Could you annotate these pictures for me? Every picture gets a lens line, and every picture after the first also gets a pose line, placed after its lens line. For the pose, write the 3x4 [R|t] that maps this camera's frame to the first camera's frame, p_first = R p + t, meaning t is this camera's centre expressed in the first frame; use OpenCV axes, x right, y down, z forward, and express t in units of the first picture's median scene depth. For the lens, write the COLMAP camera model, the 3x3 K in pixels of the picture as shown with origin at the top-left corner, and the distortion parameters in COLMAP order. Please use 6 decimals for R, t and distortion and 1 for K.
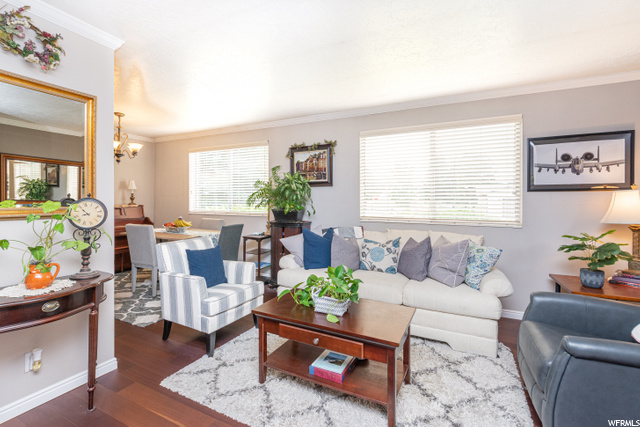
lens RADIAL K [[289.5, 0, 314.6], [0, 289.5, 200.3], [0, 0, 1]] dist [-0.000035, -0.000698]
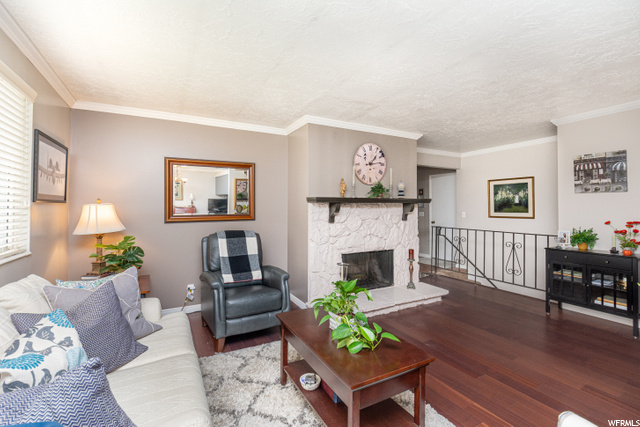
lens RADIAL K [[289.5, 0, 322.8], [0, 289.5, 203.5], [0, 0, 1]] dist [-0.000035, -0.000698]
pose [[-0.828423, 0.006534, 0.560065, -0.262879], [0.001733, 0.999957, -0.009102, -0.020326], [-0.560100, -0.006569, -0.828399, 1.210898]]
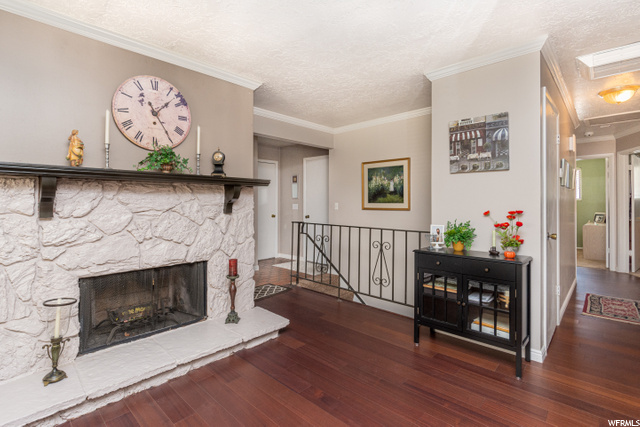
lens RADIAL K [[306.1, 0, 322.7], [0, 306.1, 200.2], [0, 0, 1]] dist [-0.002356, -0.001178]
pose [[-0.960696, -0.002373, 0.277594, -0.344545], [-0.003582, 0.999986, -0.003846, 0.014747], [-0.277581, -0.004689, -0.960691, 0.618291]]
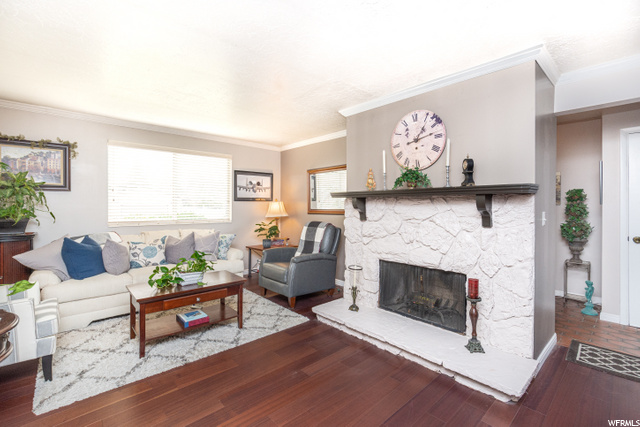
lens RADIAL K [[289.5, 0, 320.0], [0, 289.5, 207.3], [0, 0, 1]] dist [-0.000035, -0.000698]
pose [[0.359112, -0.006422, 0.933272, -0.687293], [0.000463, 0.999977, 0.006702, -0.005603], [-0.933294, -0.001975, 0.359107, -0.086033]]
